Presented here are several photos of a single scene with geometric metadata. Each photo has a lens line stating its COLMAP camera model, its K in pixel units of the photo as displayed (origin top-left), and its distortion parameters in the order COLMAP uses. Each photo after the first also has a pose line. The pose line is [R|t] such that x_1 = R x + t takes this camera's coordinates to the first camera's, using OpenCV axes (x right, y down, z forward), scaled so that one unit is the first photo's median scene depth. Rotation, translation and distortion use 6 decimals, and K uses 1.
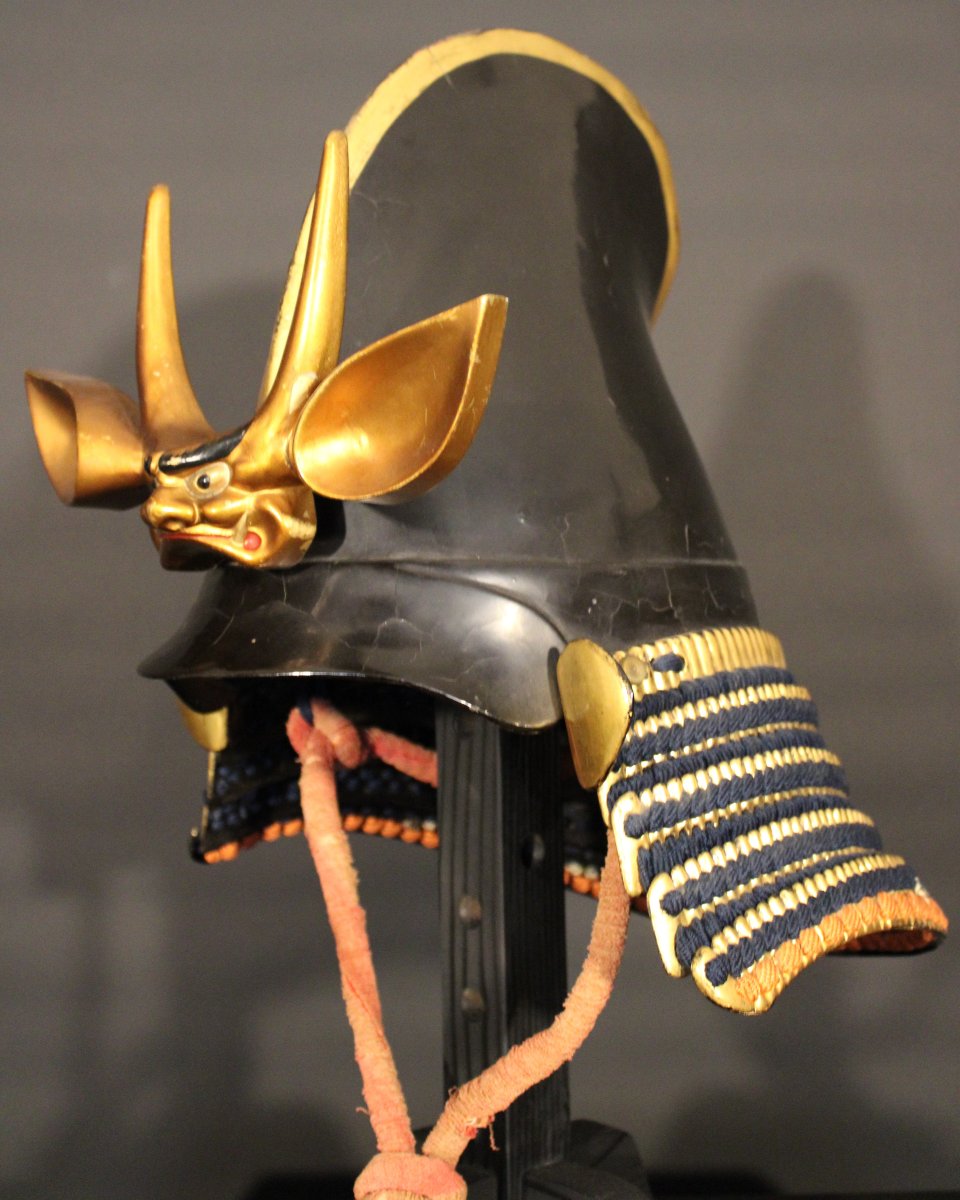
lens RADIAL K [[1573.8, 0, 480.0], [0, 1573.8, 600.0], [0, 0, 1]] dist [0.131052, 0.010329]
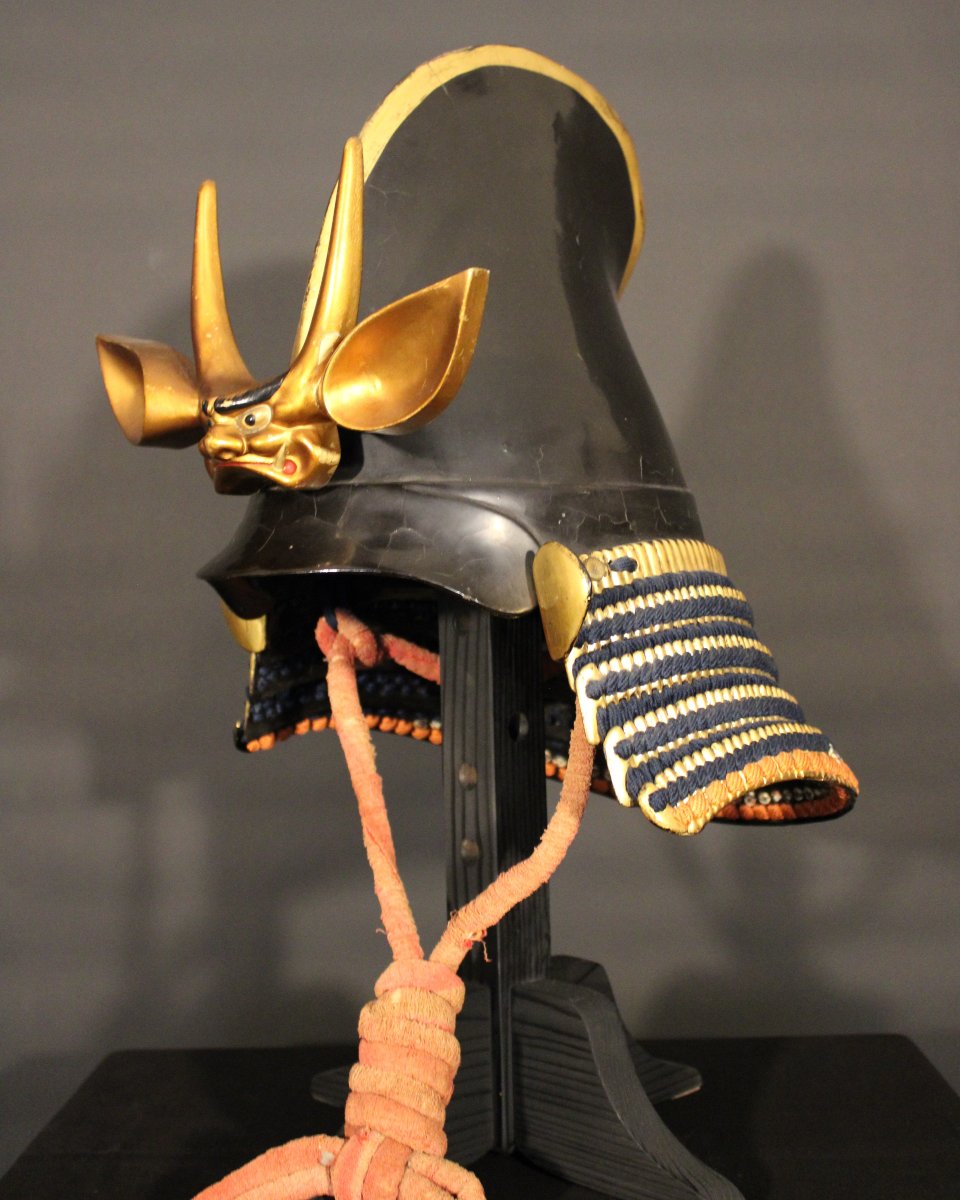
lens RADIAL K [[1573.8, 0, 480.0], [0, 1573.8, 600.0], [0, 0, 1]] dist [0.131052, 0.010329]
pose [[0.999942, -0.005978, -0.008939, 0.016997], [0.006088, 0.999906, 0.012306, 0.051460], [0.008864, -0.012360, 0.999884, -0.243358]]
